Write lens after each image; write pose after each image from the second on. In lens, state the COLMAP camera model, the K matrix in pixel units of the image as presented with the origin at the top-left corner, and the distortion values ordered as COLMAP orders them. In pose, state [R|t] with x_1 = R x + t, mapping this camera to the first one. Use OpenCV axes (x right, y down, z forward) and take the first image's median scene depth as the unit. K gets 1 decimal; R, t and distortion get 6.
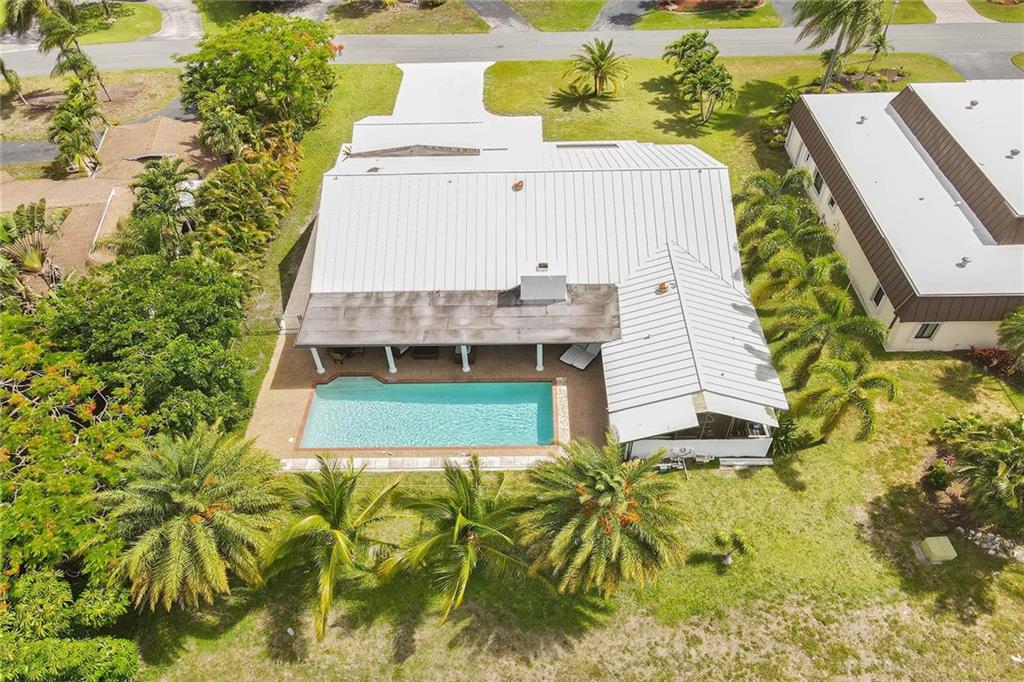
lens RADIAL K [[698.7, 0, 514.0], [0, 698.7, 330.8], [0, 0, 1]] dist [0.015430, -0.001543]
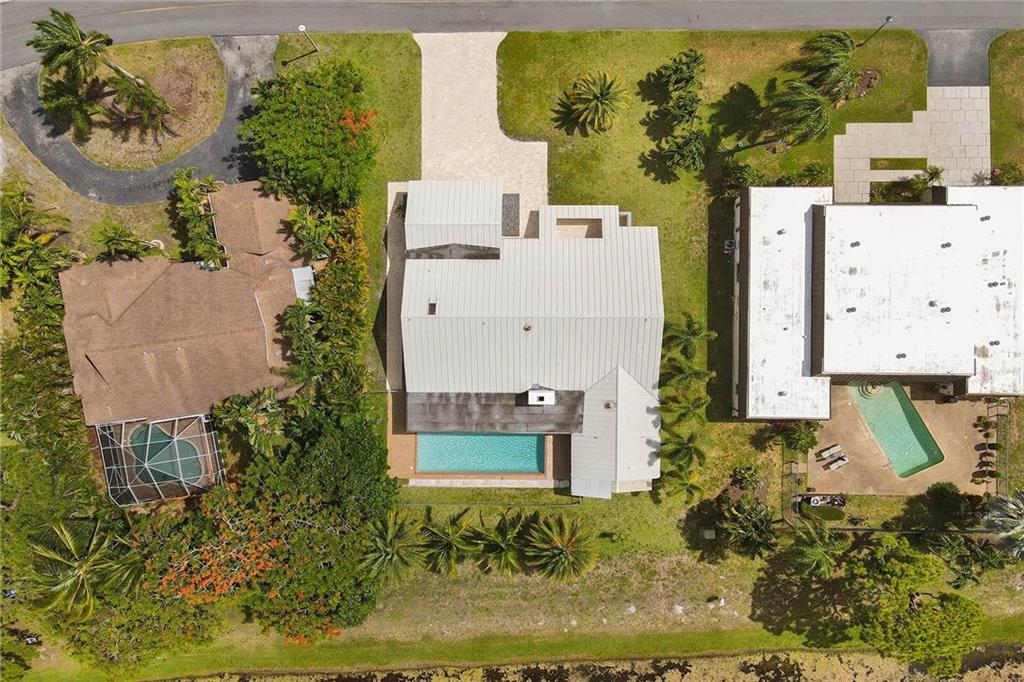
lens RADIAL K [[698.7, 0, 514.0], [0, 698.7, 330.8], [0, 0, 1]] dist [0.015430, -0.001543]
pose [[0.999994, -0.000415, -0.003455, -0.021395], [0.002746, 0.704062, 0.710134, -1.475239], [0.002138, -0.710139, 0.704058, -0.114968]]
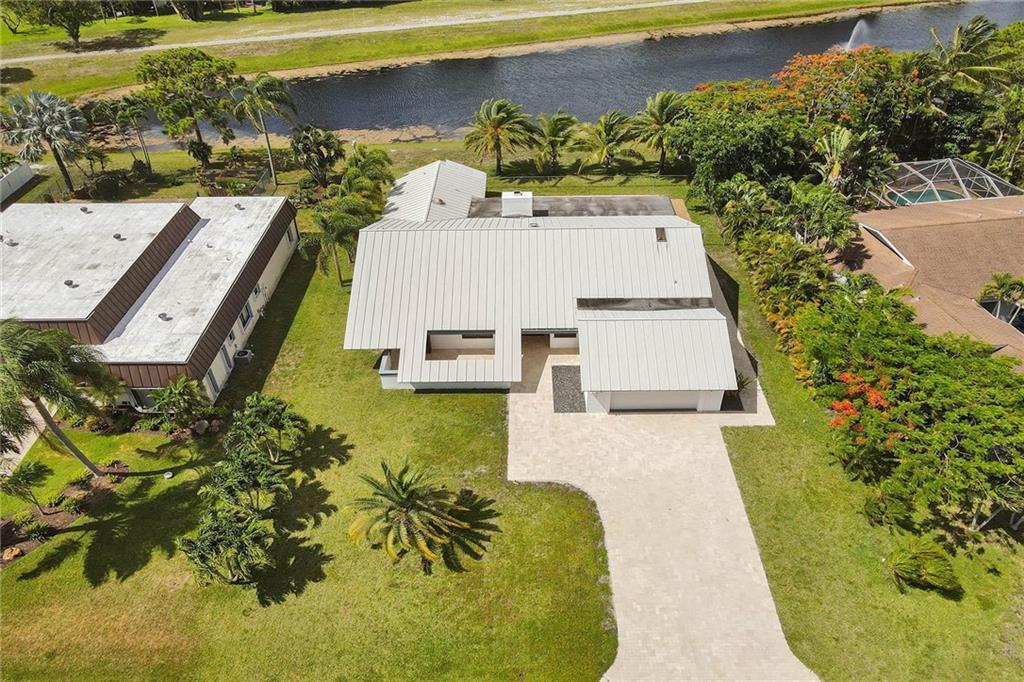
lens RADIAL K [[698.7, 0, 514.0], [0, 698.7, 330.8], [0, 0, 1]] dist [0.015430, -0.001543]
pose [[-0.998968, 0.034739, 0.029260, 0.014280], [0.034267, 0.153595, 0.987540, -1.564897], [0.029812, 0.987523, -0.154627, 1.523536]]
